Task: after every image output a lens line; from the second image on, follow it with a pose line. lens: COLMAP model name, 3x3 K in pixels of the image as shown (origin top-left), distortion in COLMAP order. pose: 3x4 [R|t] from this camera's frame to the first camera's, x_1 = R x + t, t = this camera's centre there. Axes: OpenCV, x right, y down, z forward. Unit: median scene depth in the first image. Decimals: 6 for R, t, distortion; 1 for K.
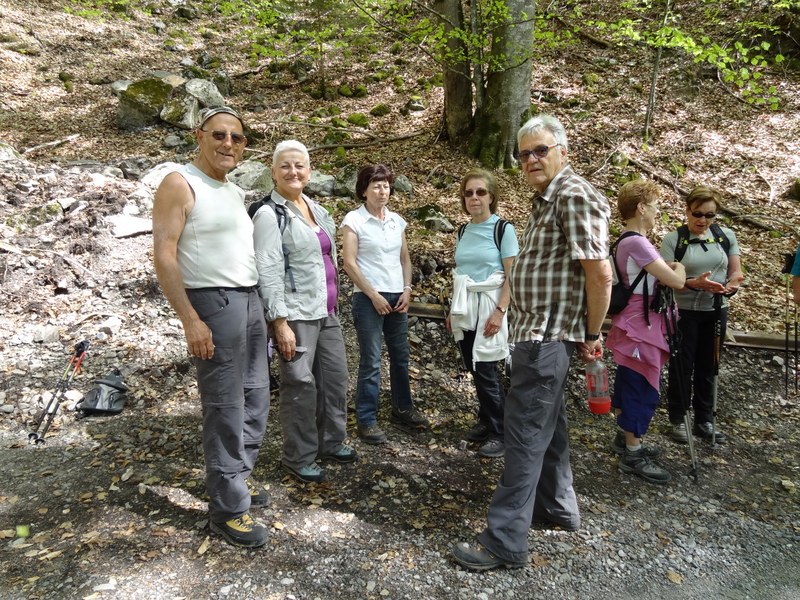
lens RADIAL K [[555.5, 0, 400.0], [0, 555.5, 300.0], [0, 0, 1]] dist [-0.018184, 0.003319]
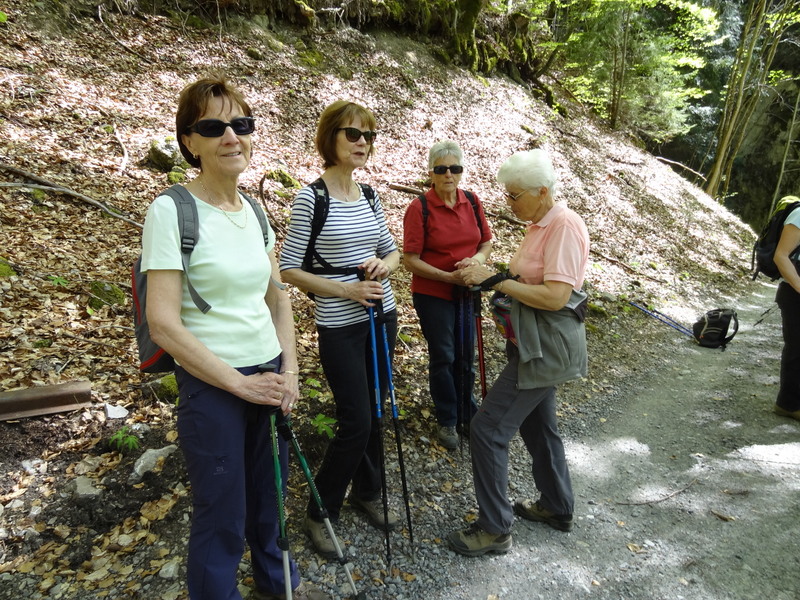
lens RADIAL K [[555.5, 0, 400.0], [0, 555.5, 300.0], [0, 0, 1]] dist [-0.018184, 0.003319]
pose [[0.708618, -0.137056, 0.692153, 0.366827], [0.110725, 0.990400, 0.082754, -0.018244], [-0.696850, 0.017998, 0.716991, 0.168248]]
